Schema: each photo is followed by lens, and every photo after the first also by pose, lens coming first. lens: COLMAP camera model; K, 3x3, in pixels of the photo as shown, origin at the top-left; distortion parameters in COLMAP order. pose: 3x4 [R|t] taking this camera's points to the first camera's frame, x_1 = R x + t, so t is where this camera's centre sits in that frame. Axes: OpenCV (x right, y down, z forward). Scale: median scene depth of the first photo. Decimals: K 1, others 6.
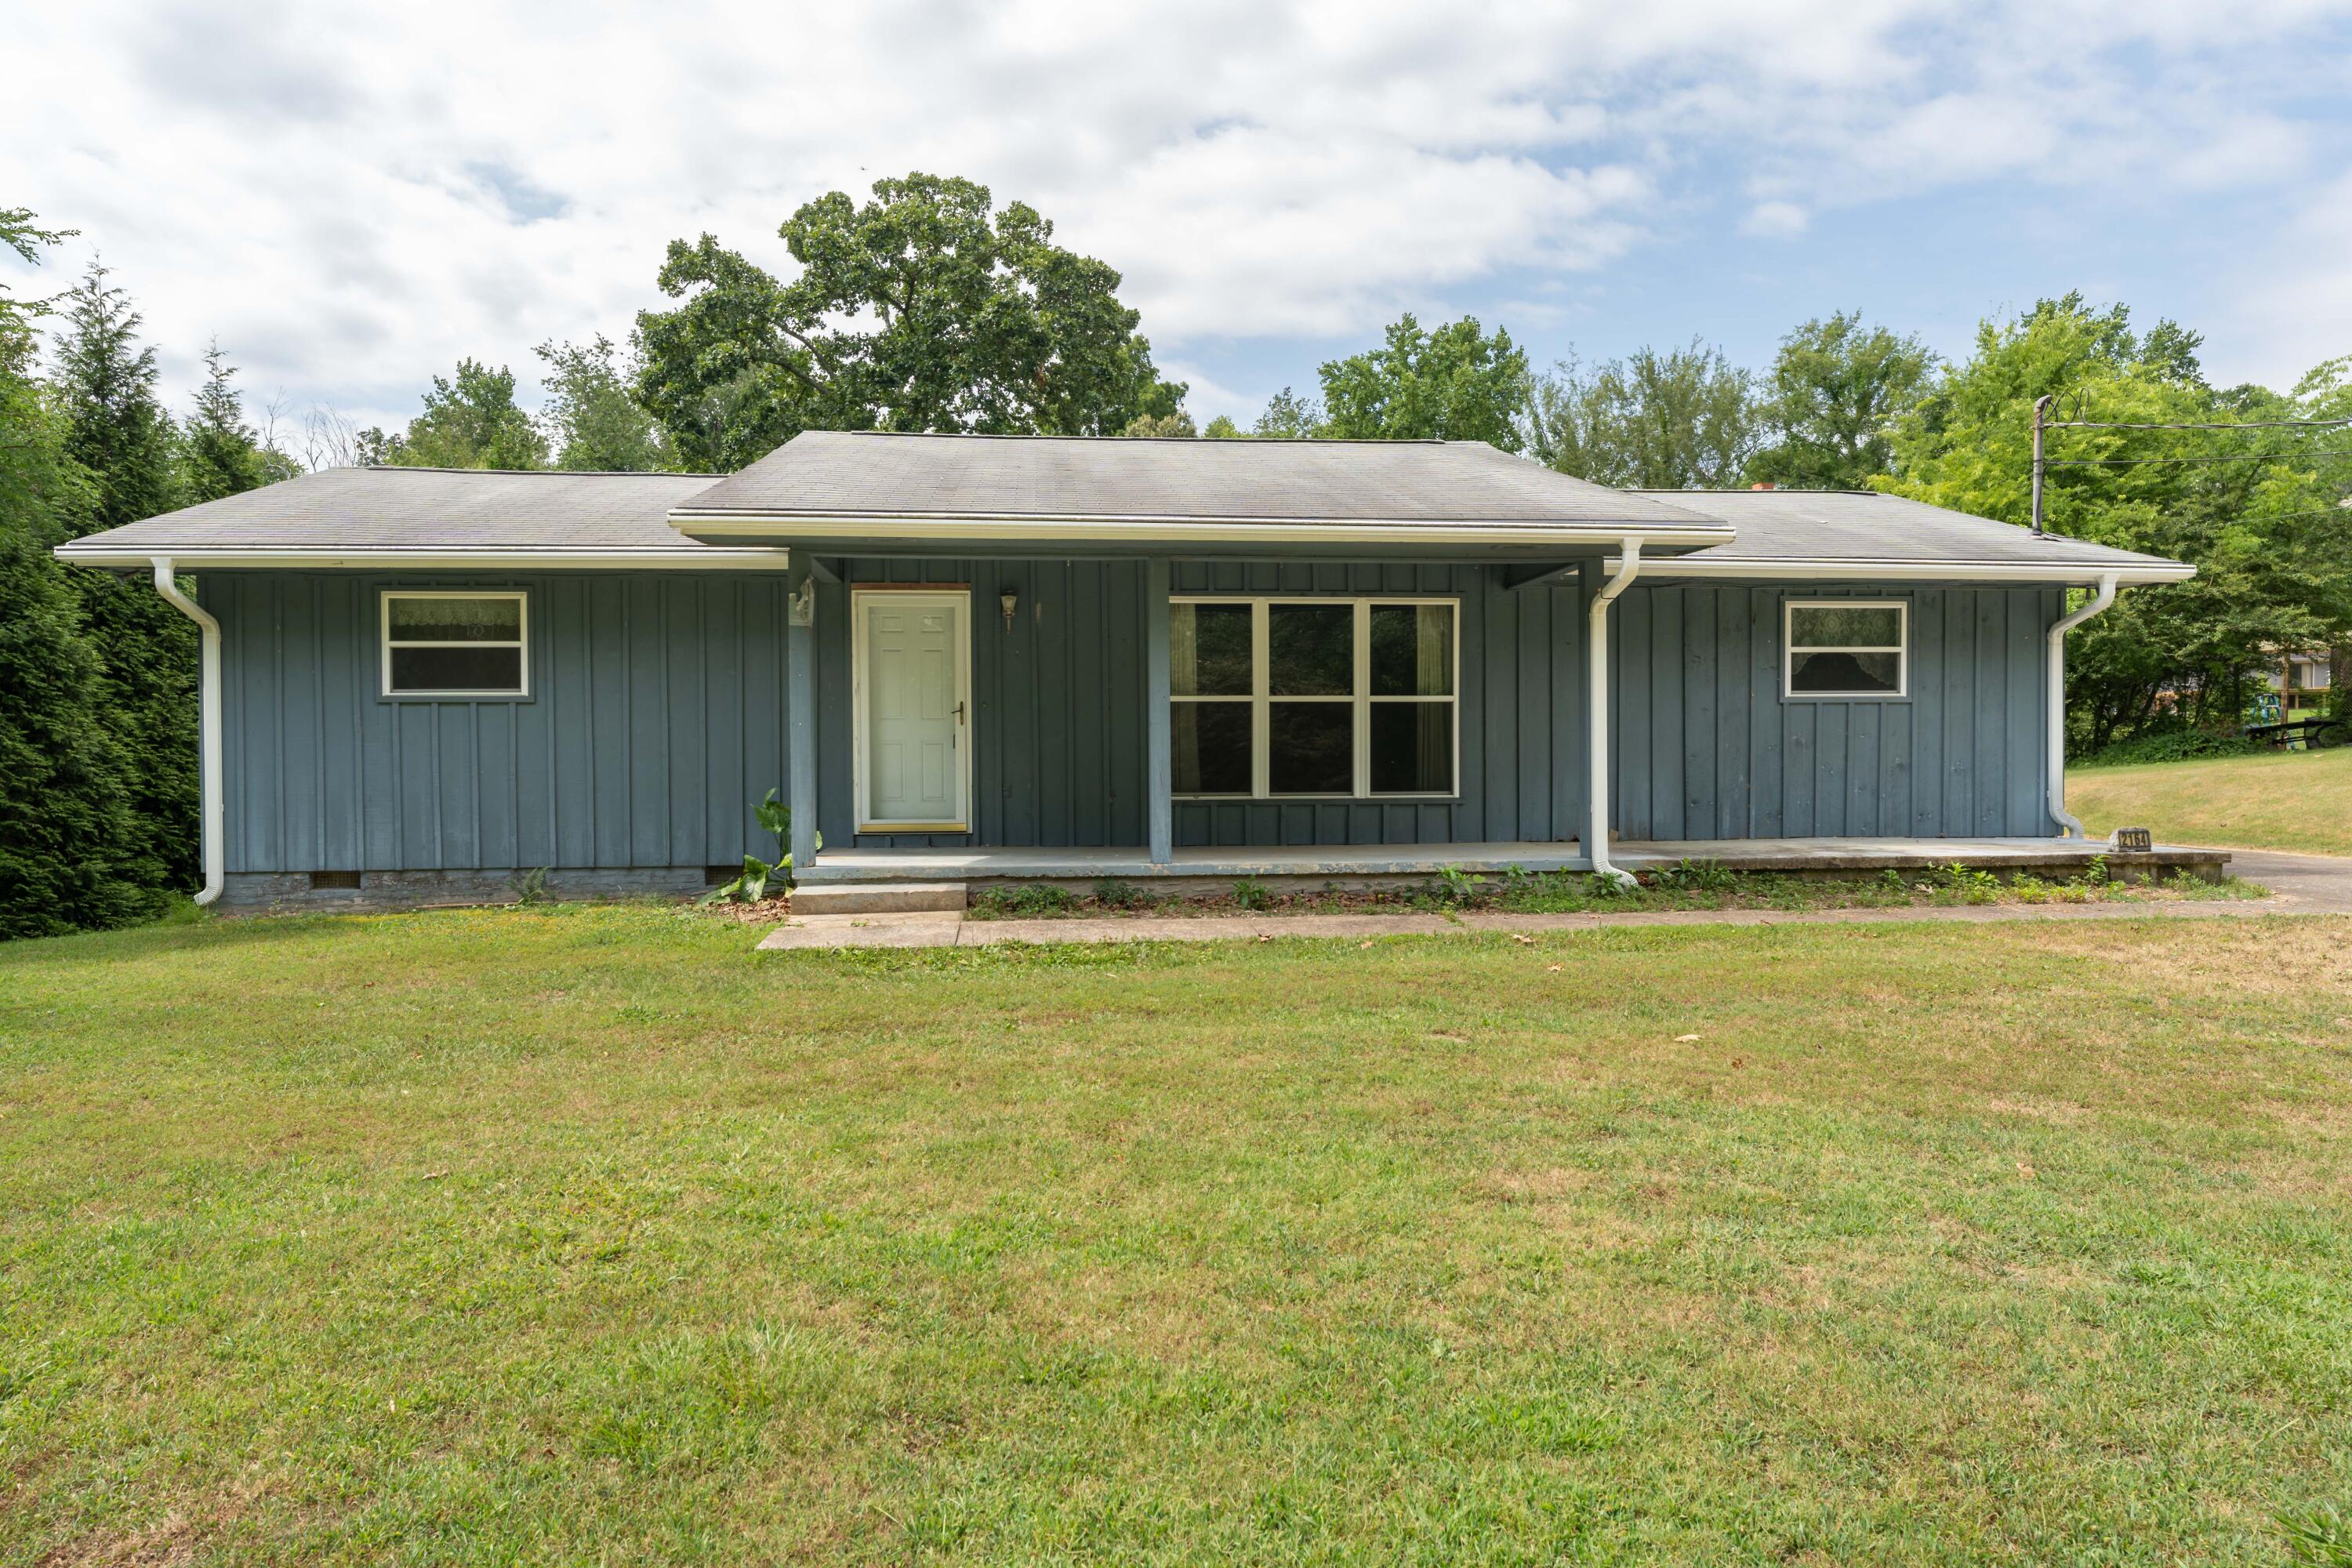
lens RADIAL K [[1378.6, 0, 1183.3], [0, 1378.6, 794.7], [0, 0, 1]] dist [-0.008657, -0.001045]
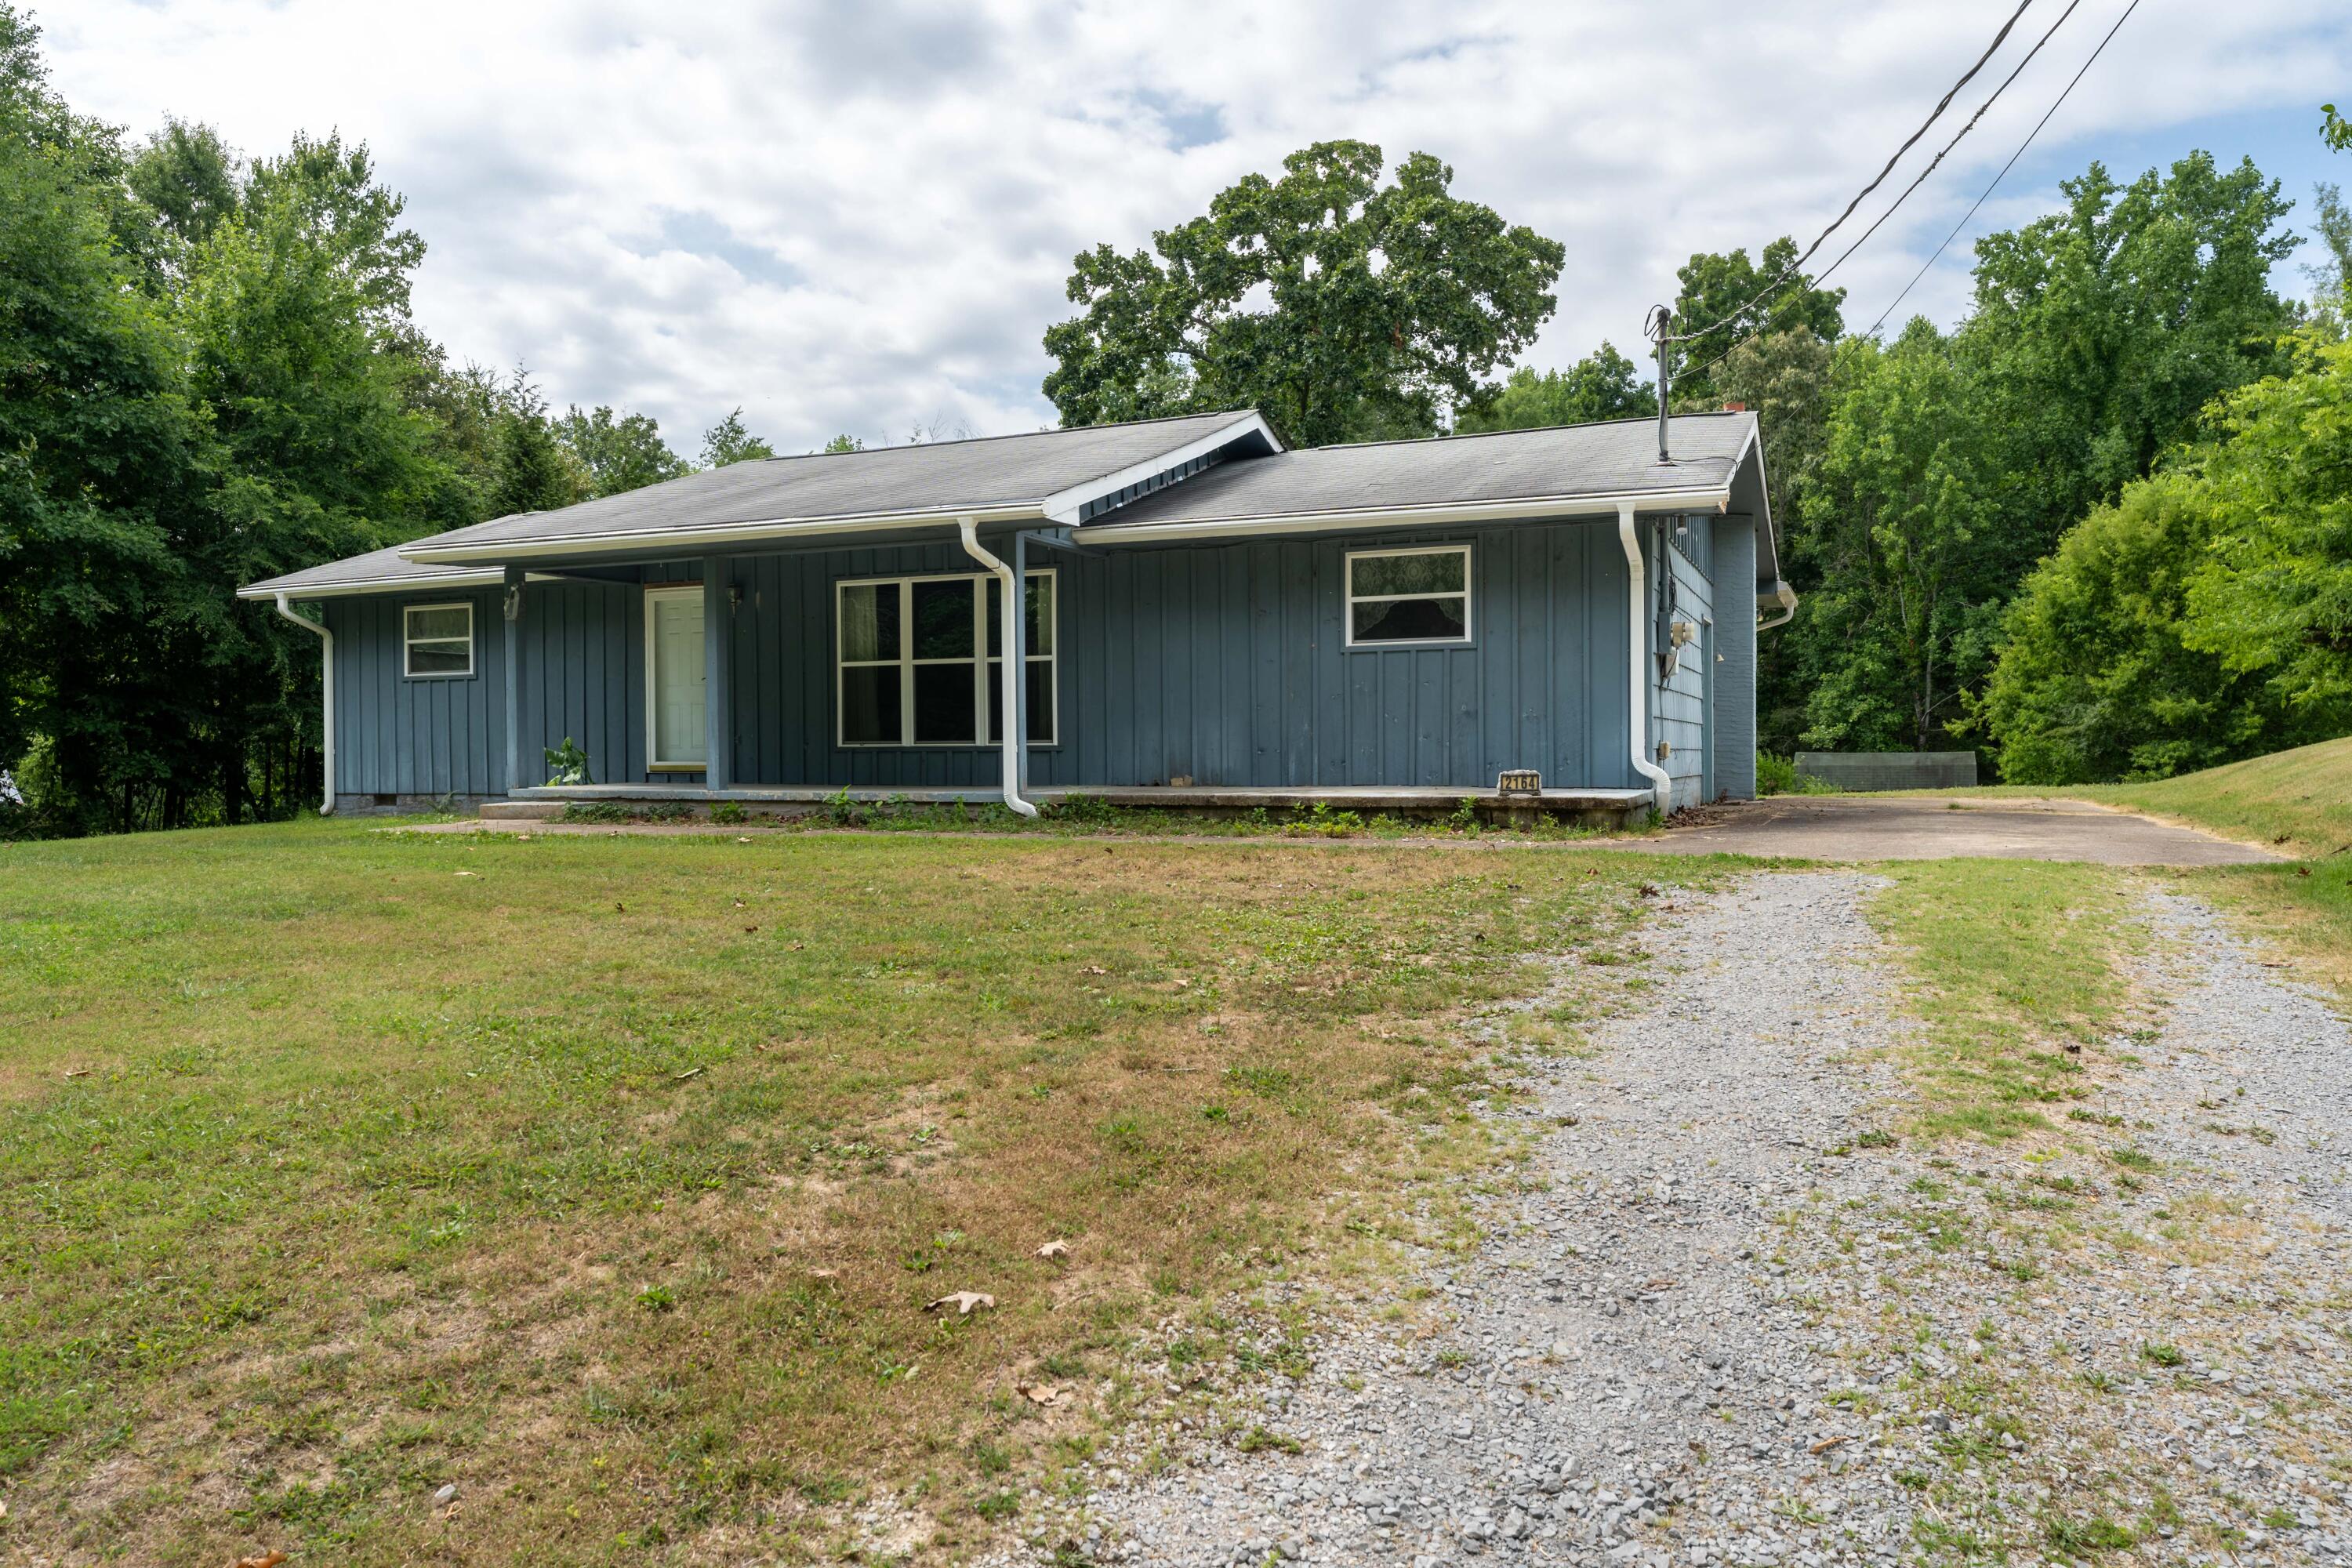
lens RADIAL K [[1551.4, 0, 1180.2], [0, 1551.4, 777.3], [0, 0, 1]] dist [-0.008387, 0.005961]
pose [[0.876556, 0.008144, -0.481232, 0.886447], [-0.011104, 0.999933, -0.003303, 0.030615], [0.481173, 0.008239, 0.876587, -0.061773]]
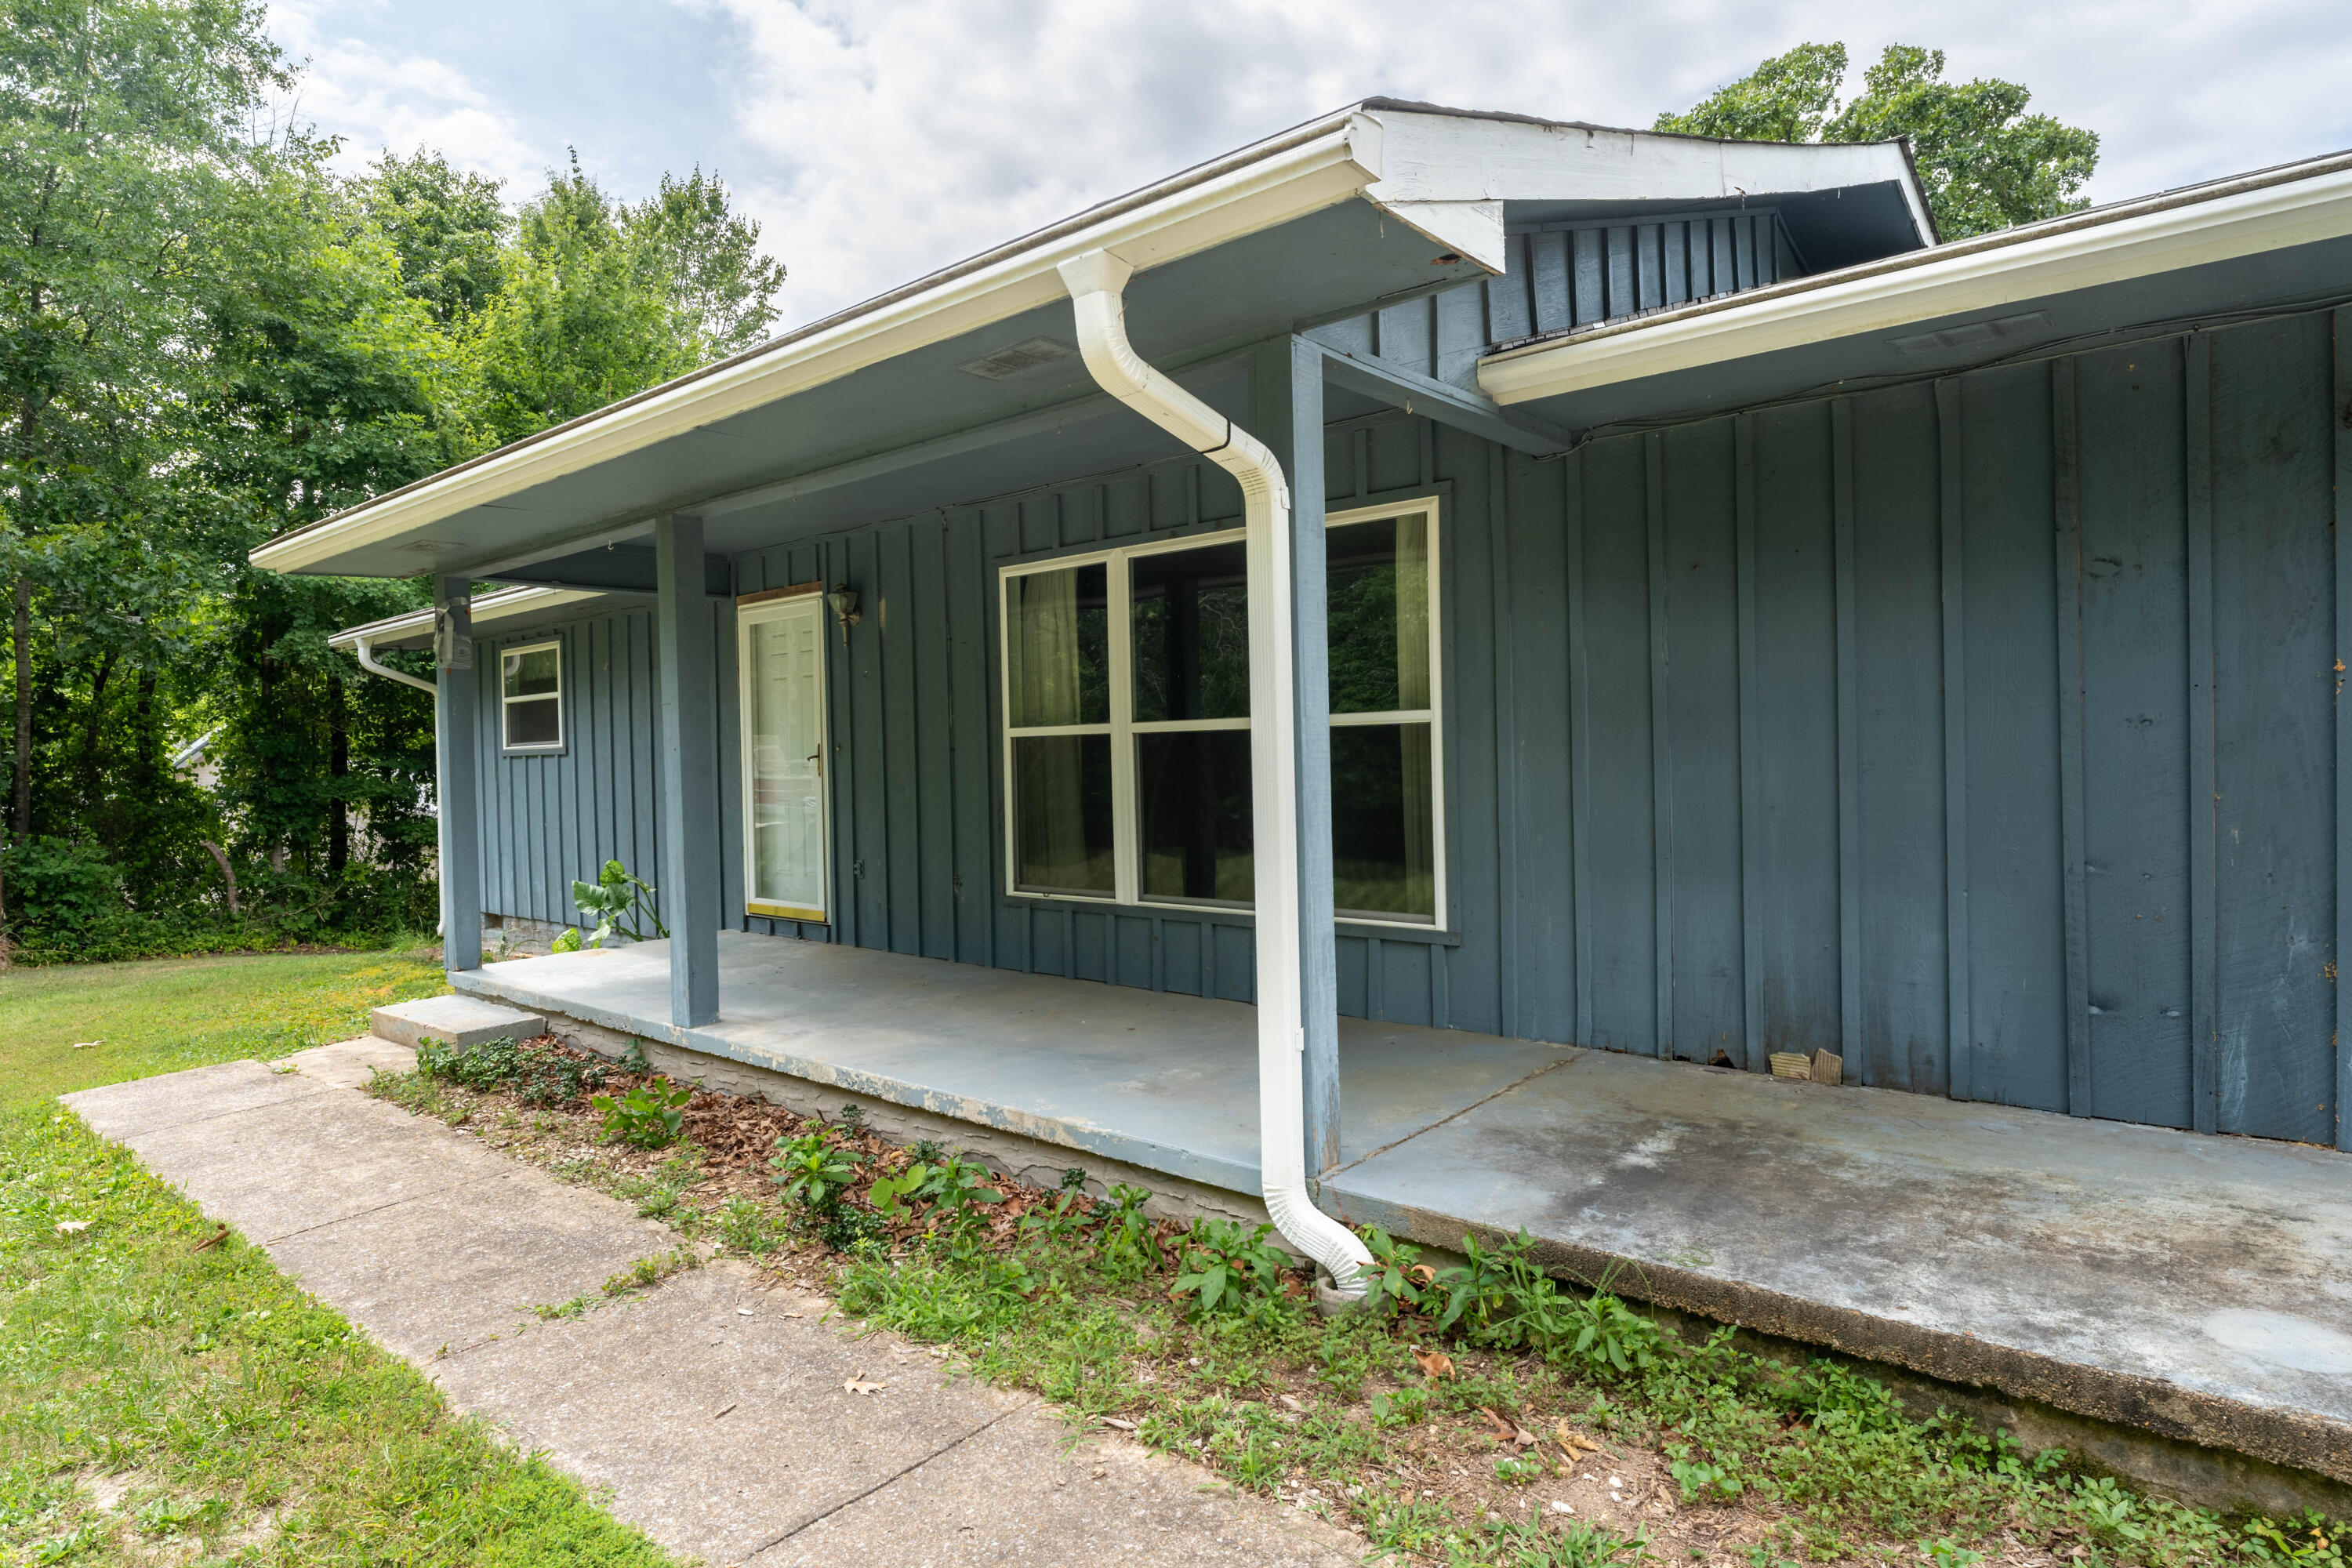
lens RADIAL K [[1292.0, 0, 1164.8], [0, 1292.0, 775.3], [0, 0, 1]] dist [-0.000441, 0.001011]
pose [[0.692282, 0.001382, -0.721626, 0.439910], [0.002061, 0.999990, 0.003891, -0.050973], [0.721624, -0.004181, 0.692273, 0.625994]]
